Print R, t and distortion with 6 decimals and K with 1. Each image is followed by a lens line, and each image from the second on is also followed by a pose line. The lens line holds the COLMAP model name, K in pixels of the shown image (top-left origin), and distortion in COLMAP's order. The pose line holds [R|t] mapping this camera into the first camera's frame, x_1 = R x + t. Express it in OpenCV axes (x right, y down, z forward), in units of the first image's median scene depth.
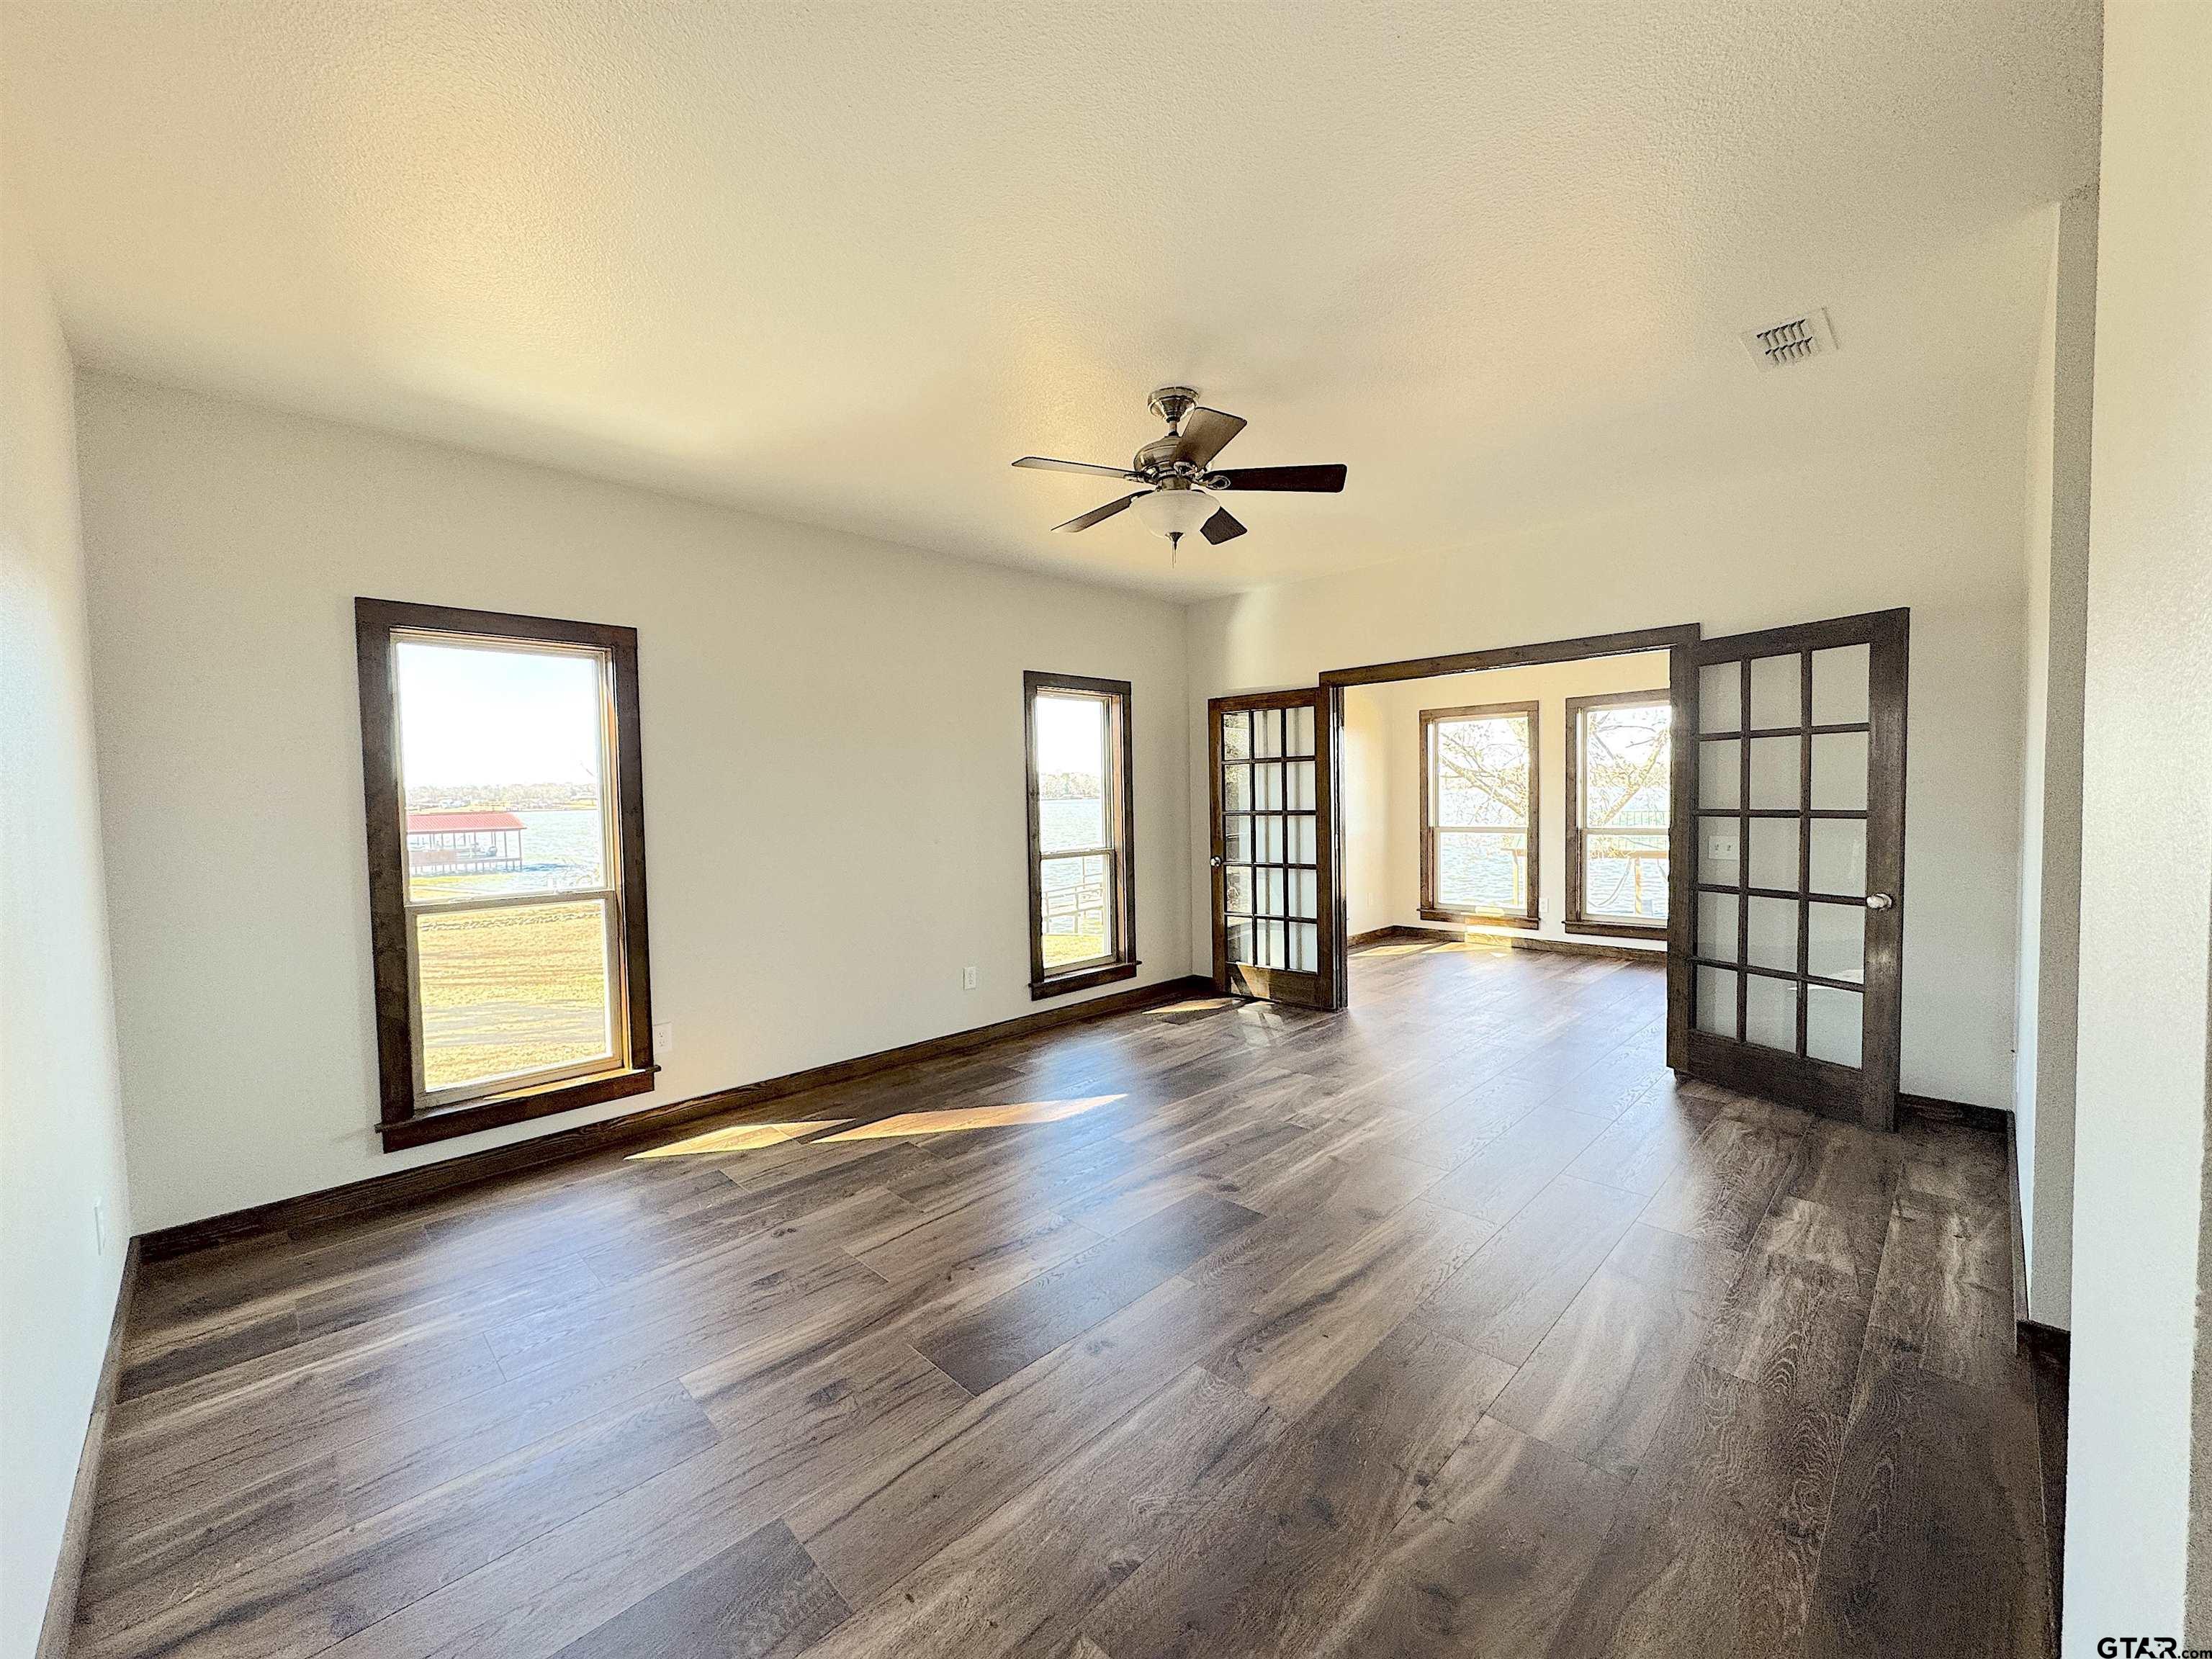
lens RADIAL K [[879.4, 0, 1108.9], [0, 879.4, 828.5], [0, 0, 1]] dist [-0.001999, 0.000307]
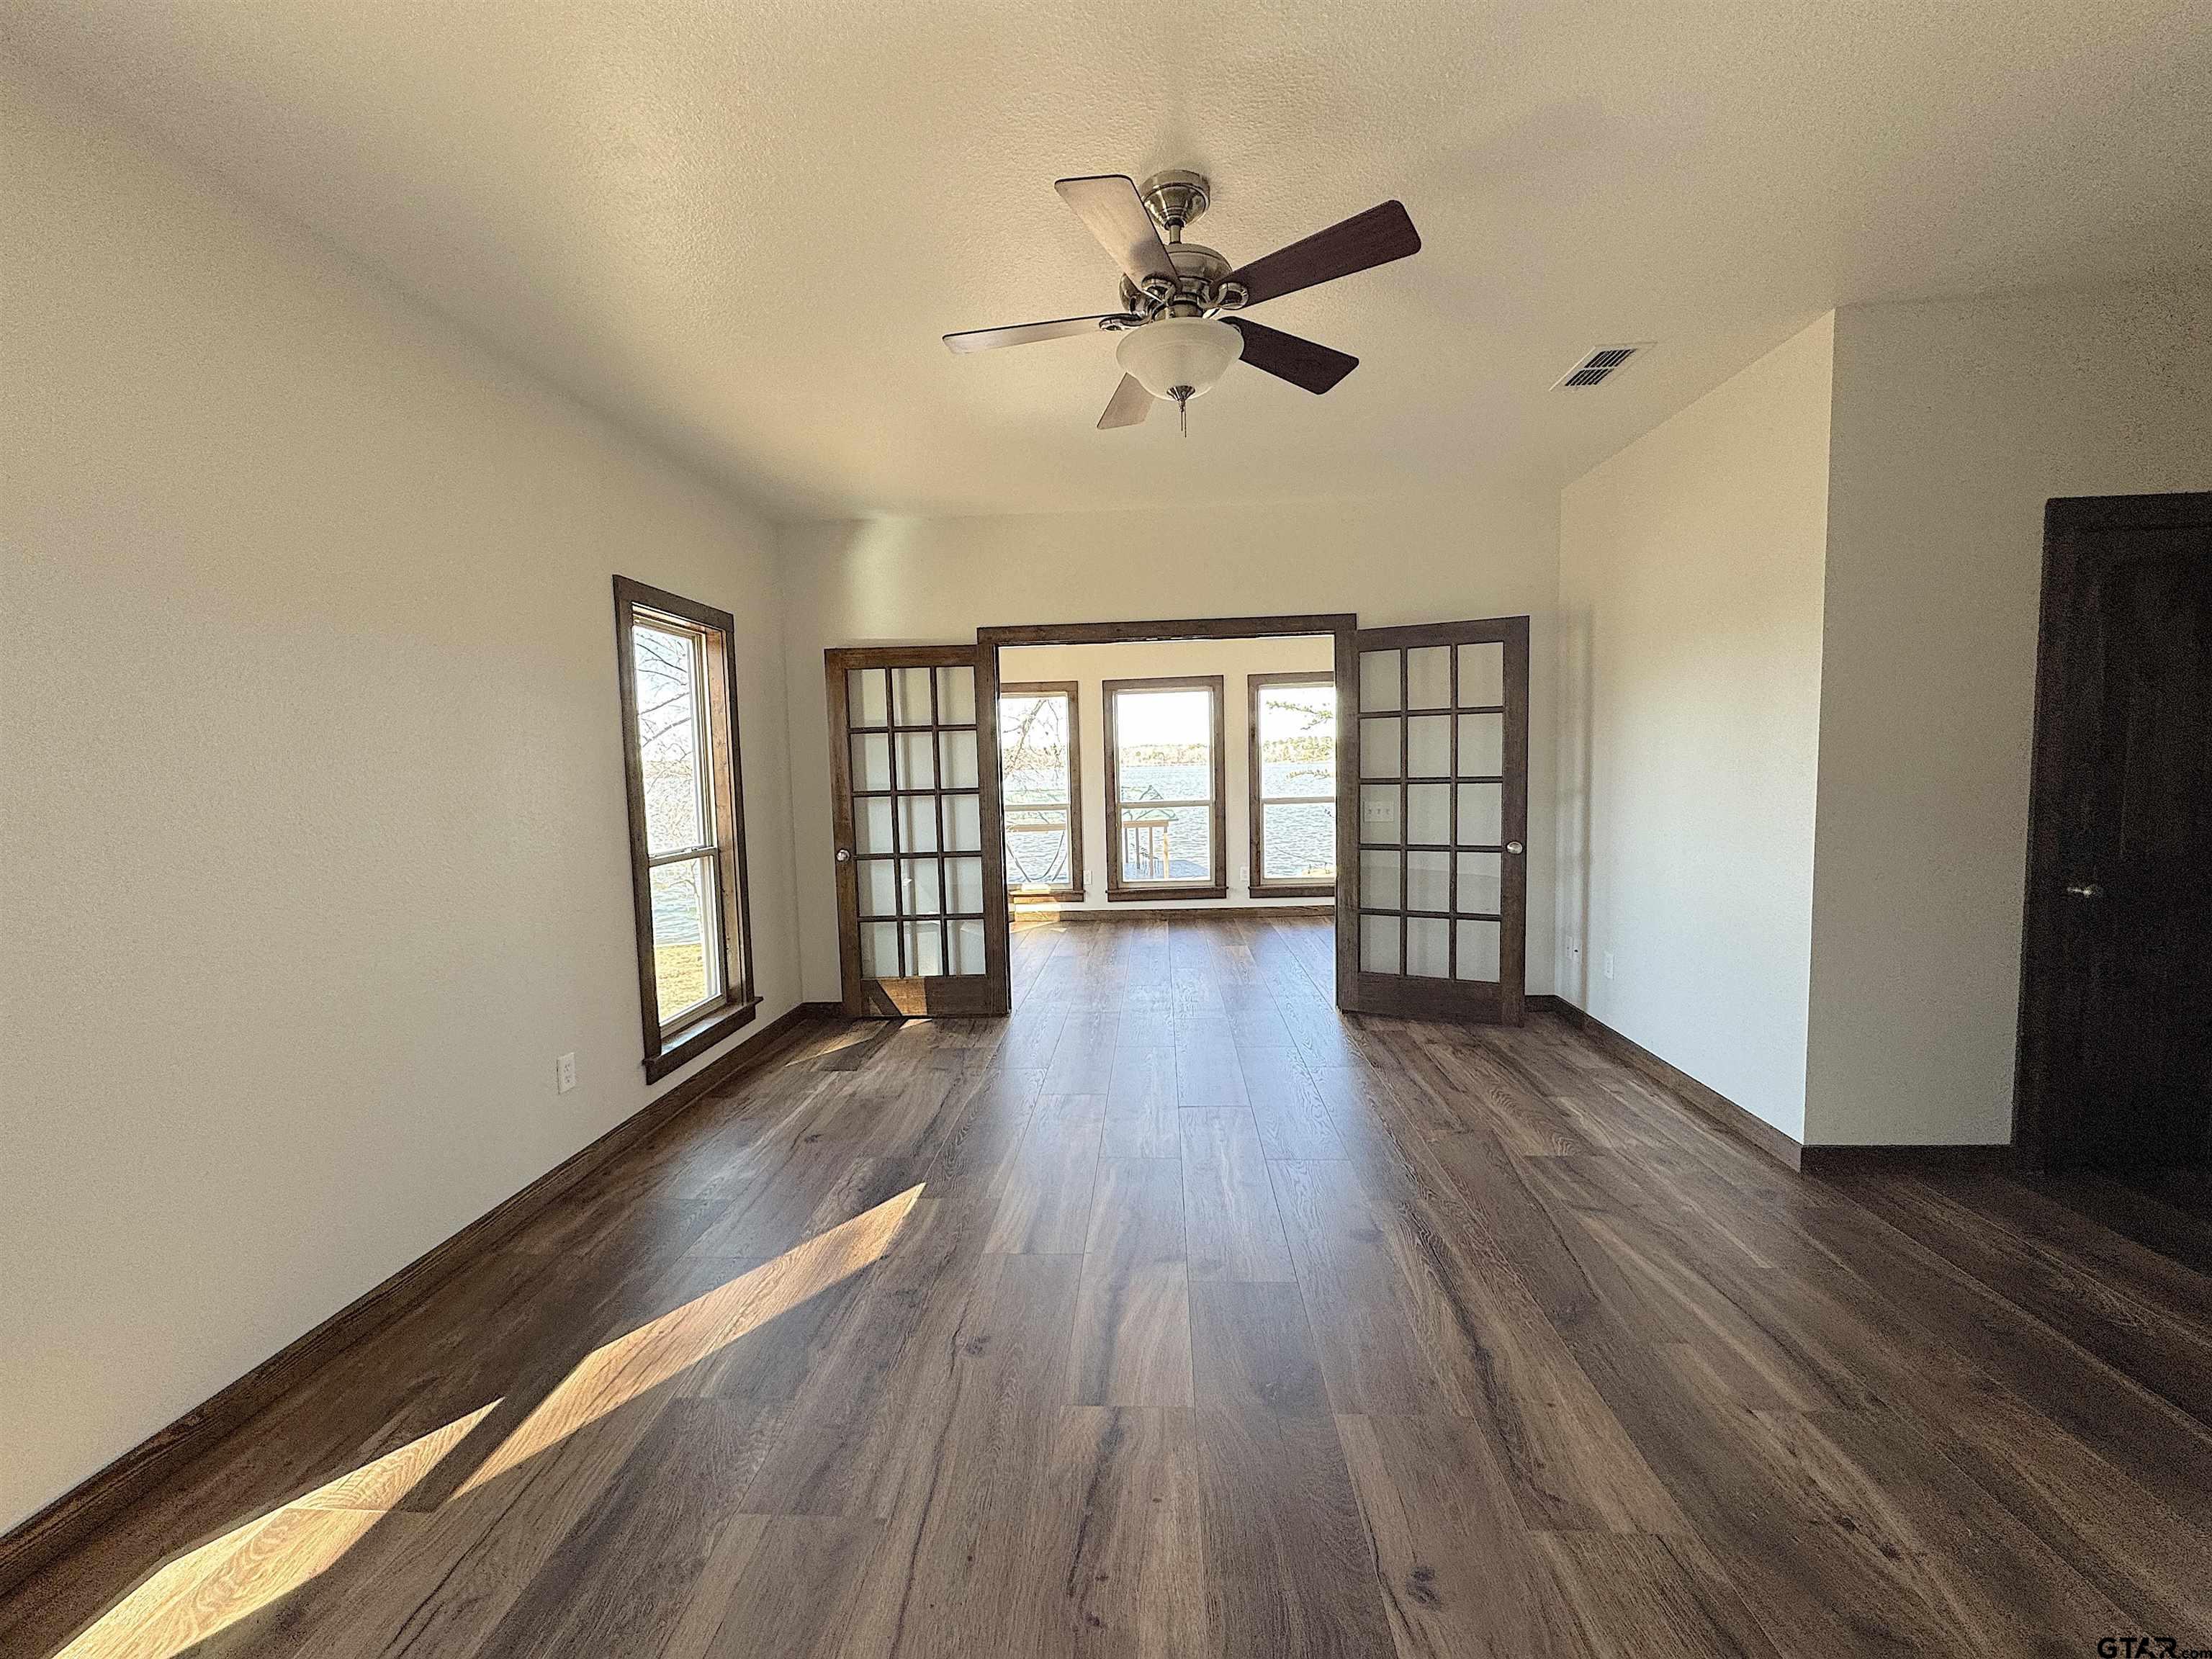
lens RADIAL K [[879.4, 0, 1108.9], [0, 879.4, 828.5], [0, 0, 1]] dist [-0.001999, 0.000307]
pose [[0.747971, -0.046316, 0.662114, -0.278787], [0.035554, 0.998926, 0.029712, -0.002241], [-0.662779, 0.001317, 0.748814, 0.310326]]
